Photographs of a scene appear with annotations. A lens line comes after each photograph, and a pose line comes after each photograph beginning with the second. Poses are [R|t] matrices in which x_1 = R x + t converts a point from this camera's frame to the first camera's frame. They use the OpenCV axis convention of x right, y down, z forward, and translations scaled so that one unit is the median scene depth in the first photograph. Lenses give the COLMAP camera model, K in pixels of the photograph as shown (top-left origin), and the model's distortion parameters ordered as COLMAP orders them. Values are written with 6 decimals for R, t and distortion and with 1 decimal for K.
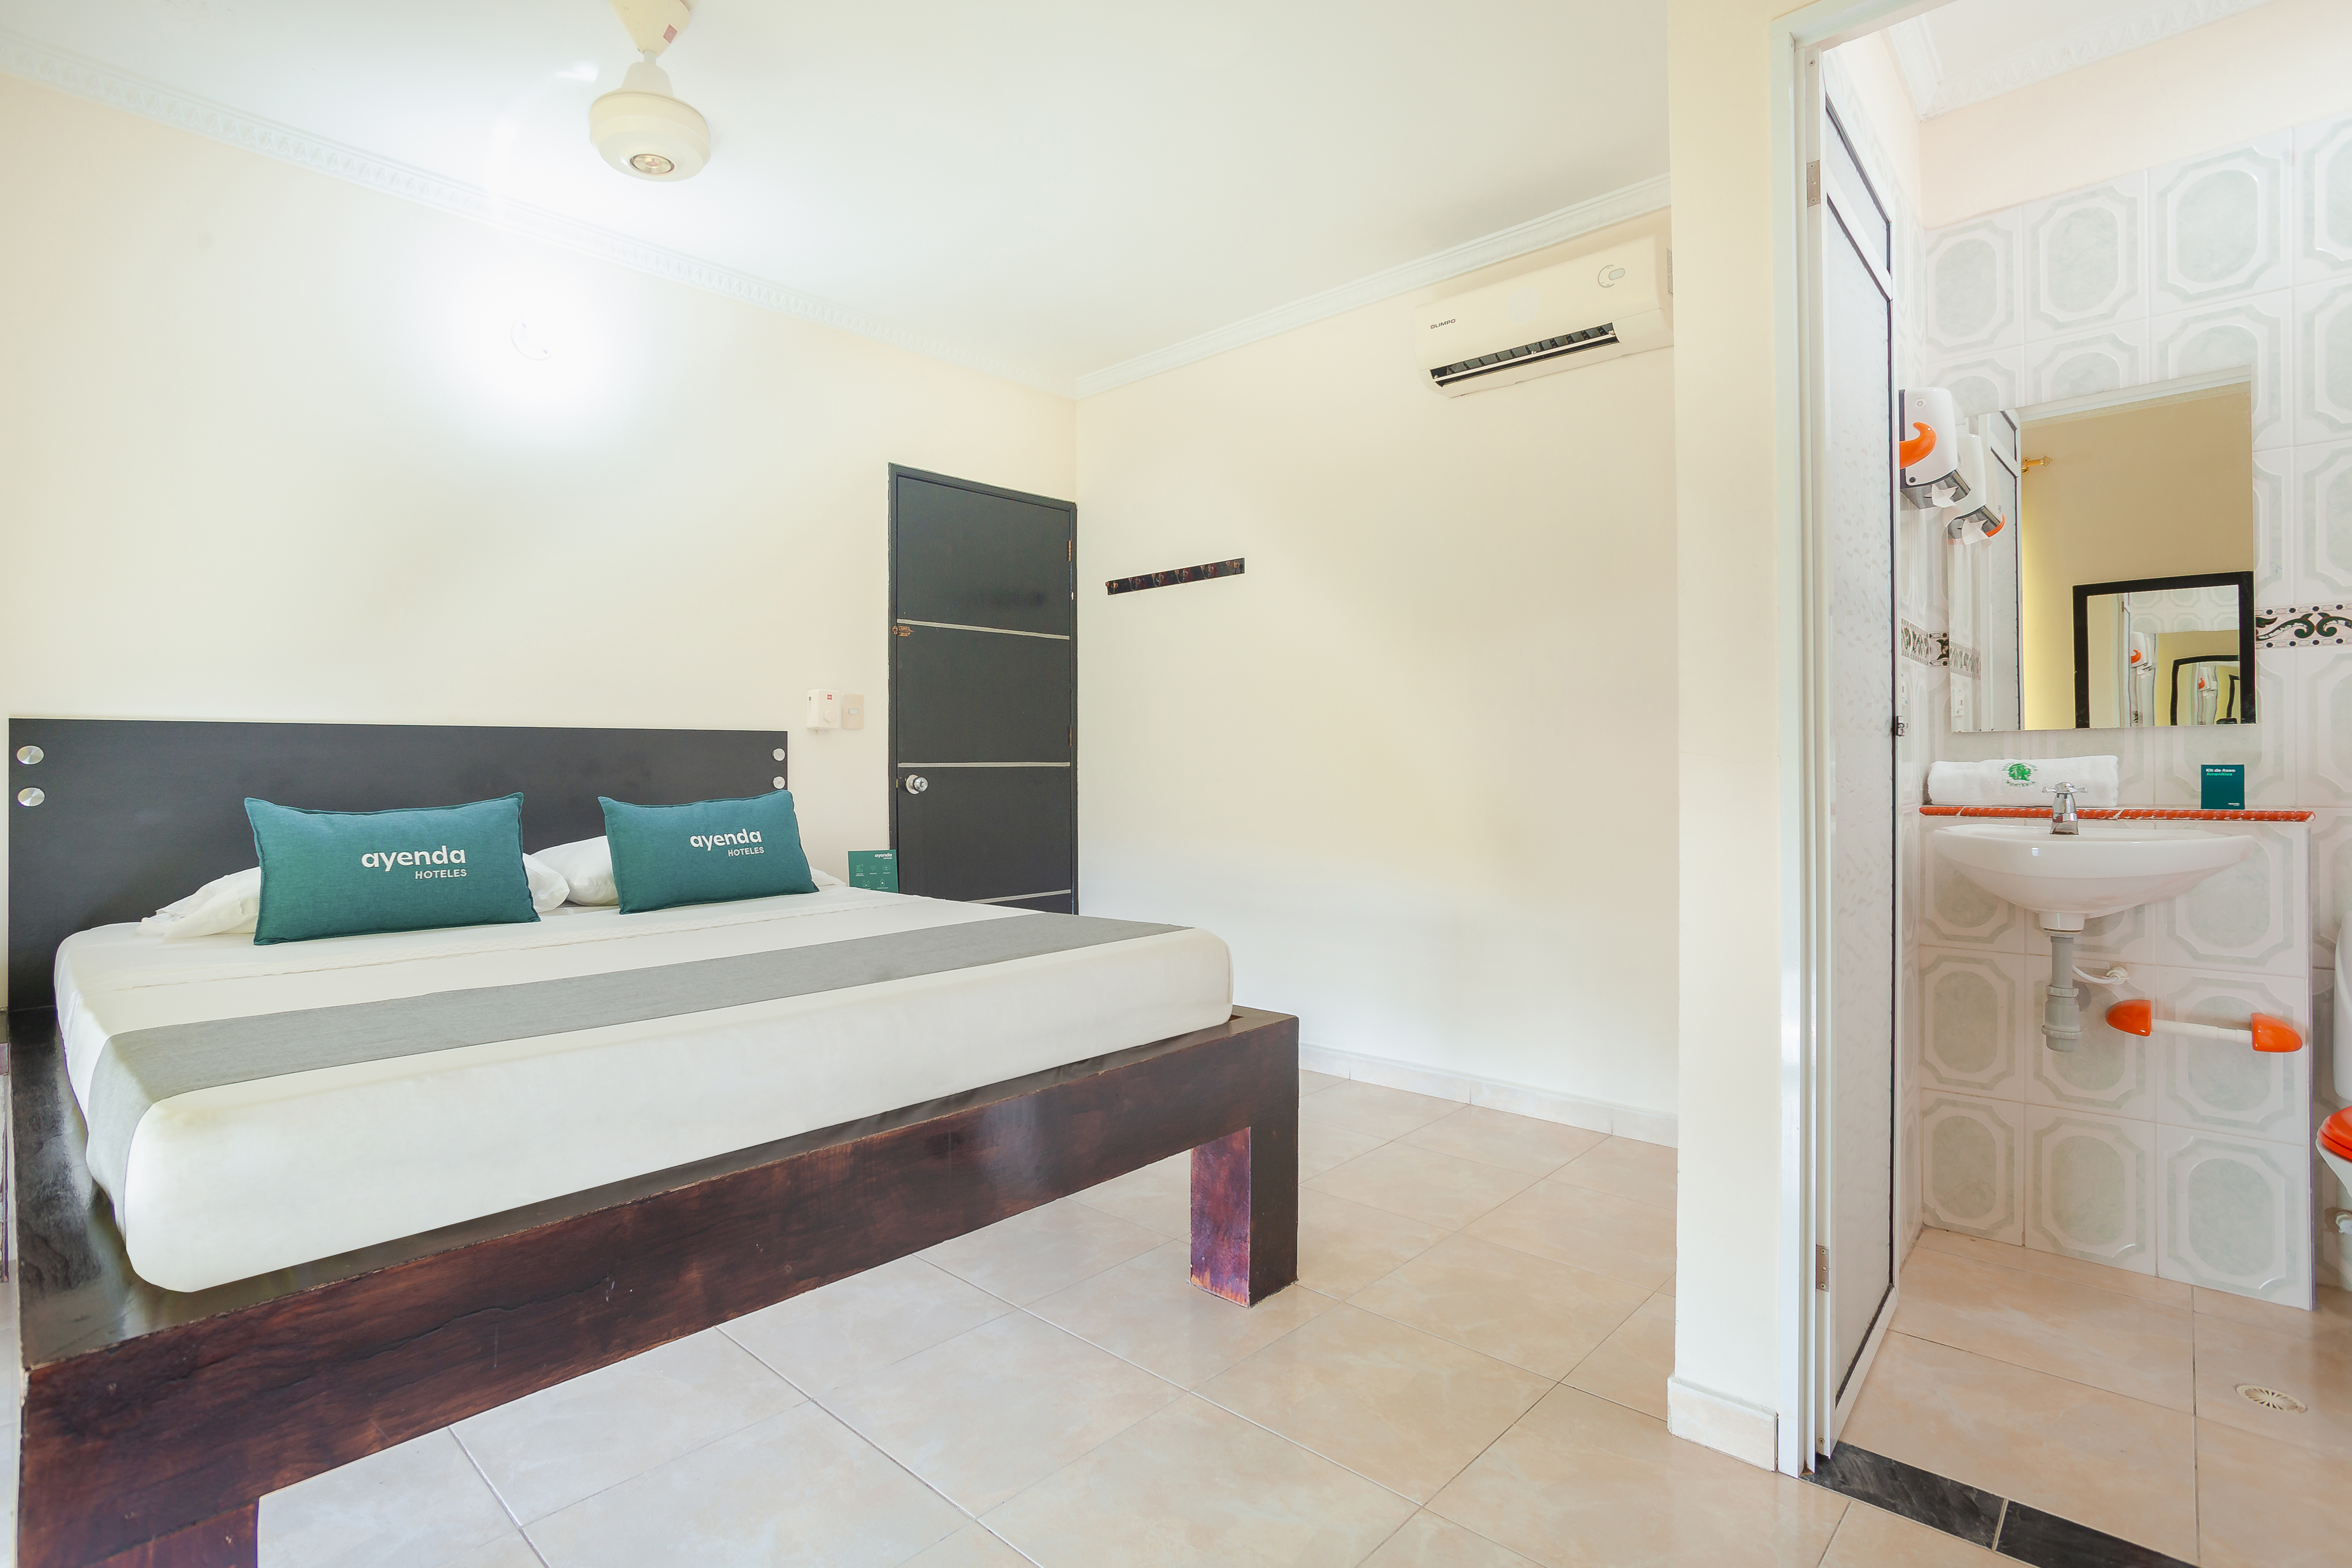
lens RADIAL K [[1156.6, 0, 1167.9], [0, 1156.6, 745.1], [0, 0, 1]] dist [-0.058351, 0.032538]
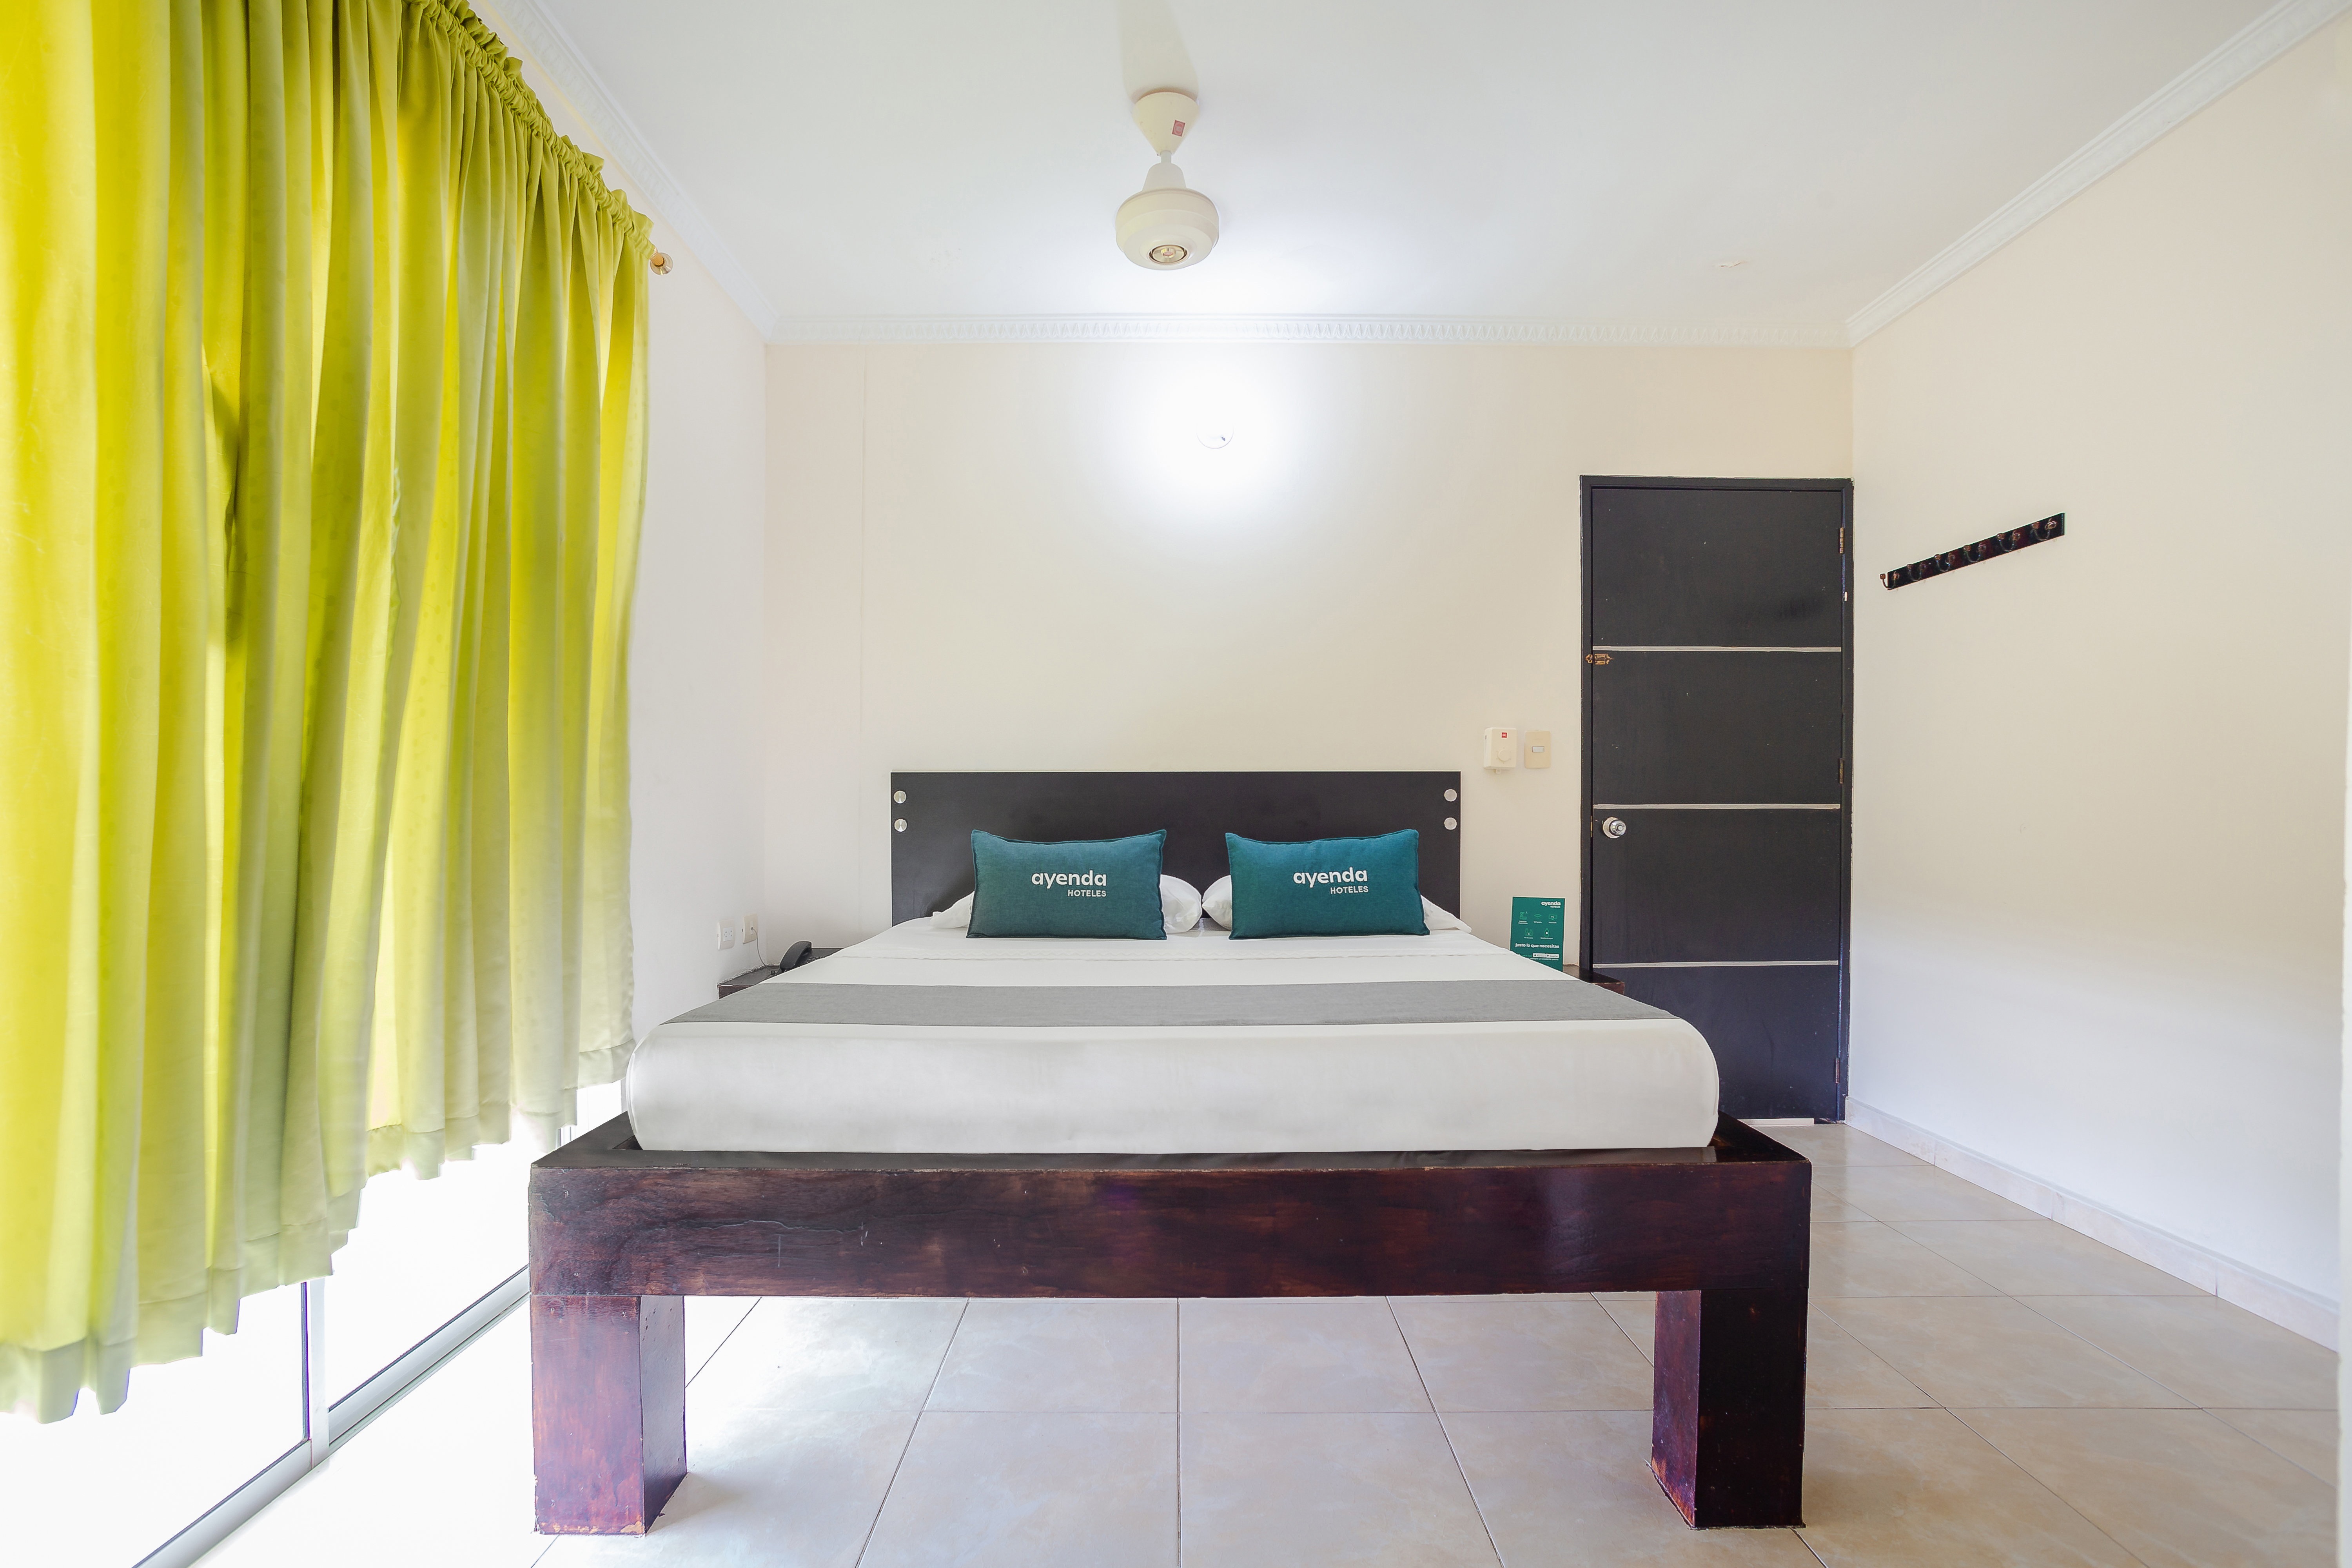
lens RADIAL K [[1144.4, 0, 1151.8], [0, 1144.4, 827.8], [0, 0, 1]] dist [-0.056258, 0.029010]
pose [[0.677363, 0.019515, -0.735390, 0.254393], [0.008251, 0.999384, 0.034121, 0.000821], [0.735602, -0.029180, 0.676785, 0.174733]]
